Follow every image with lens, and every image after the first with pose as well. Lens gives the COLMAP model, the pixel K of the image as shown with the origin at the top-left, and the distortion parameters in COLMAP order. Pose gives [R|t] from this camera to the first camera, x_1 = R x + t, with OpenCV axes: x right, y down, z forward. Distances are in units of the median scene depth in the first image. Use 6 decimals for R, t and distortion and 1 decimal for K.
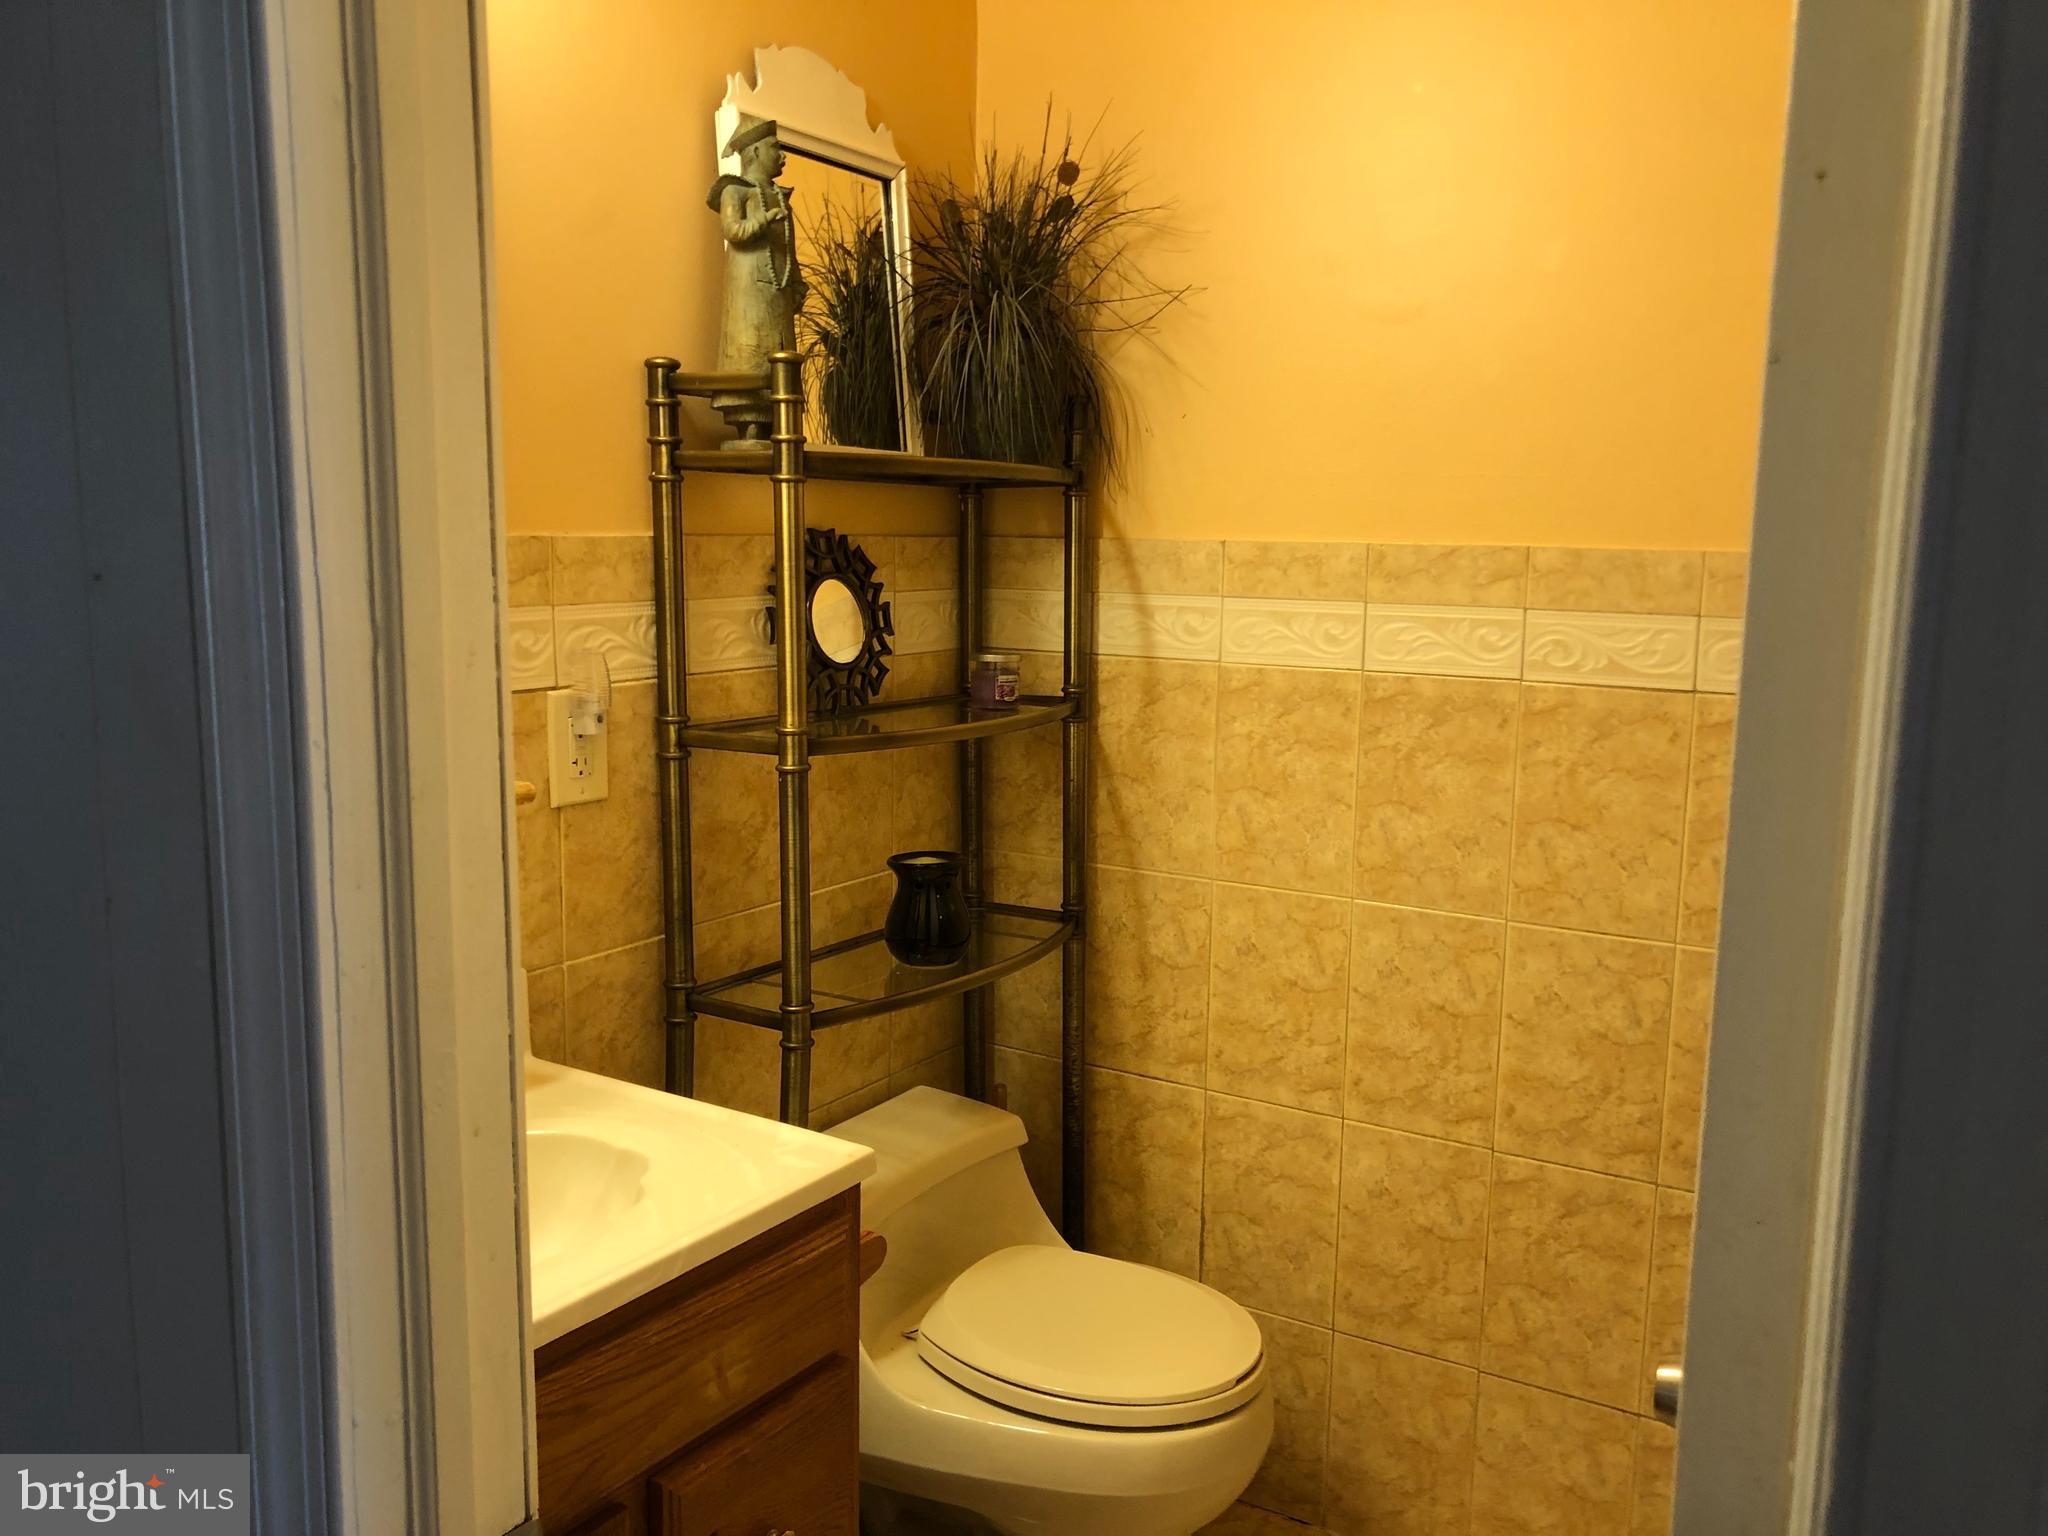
lens RADIAL K [[1637.7, 0, 1024.0], [0, 1637.7, 768.0], [0, 0, 1]] dist [-0.027378, -0.004375]
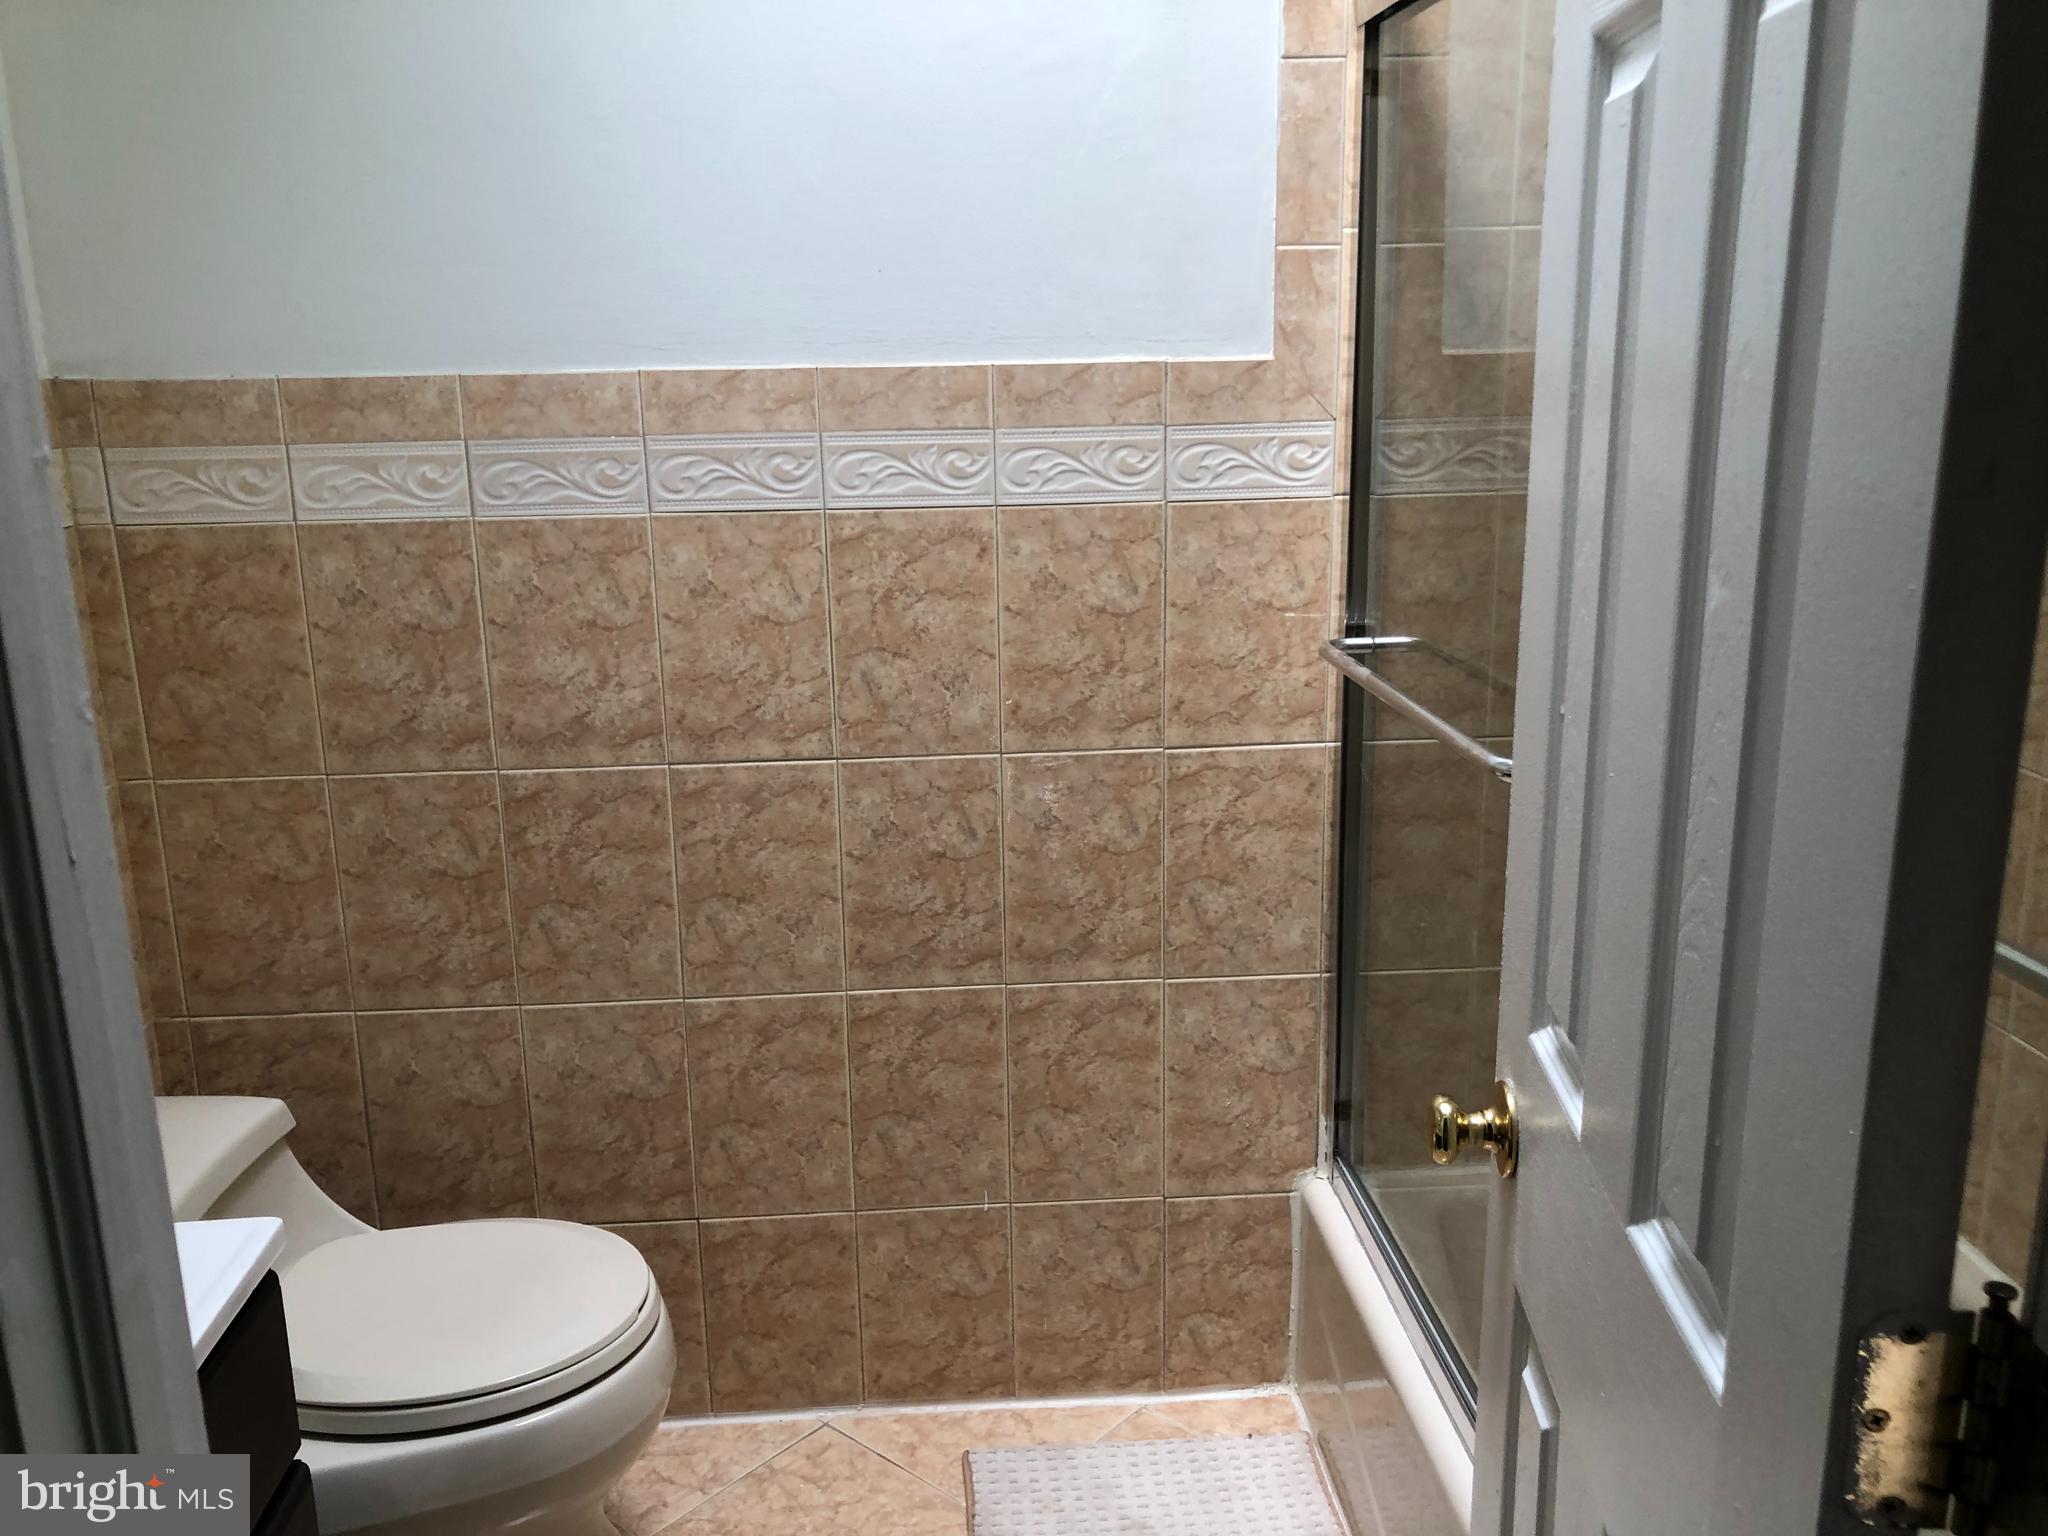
lens RADIAL K [[1690.9, 0, 1024.0], [0, 1690.9, 768.0], [0, 0, 1]] dist [0.006334, -0.011946]
pose [[0.807941, -0.169046, 0.564496, -0.186512], [0.115019, 0.984783, 0.130283, -0.019959], [-0.577930, -0.040333, 0.815089, 0.116168]]
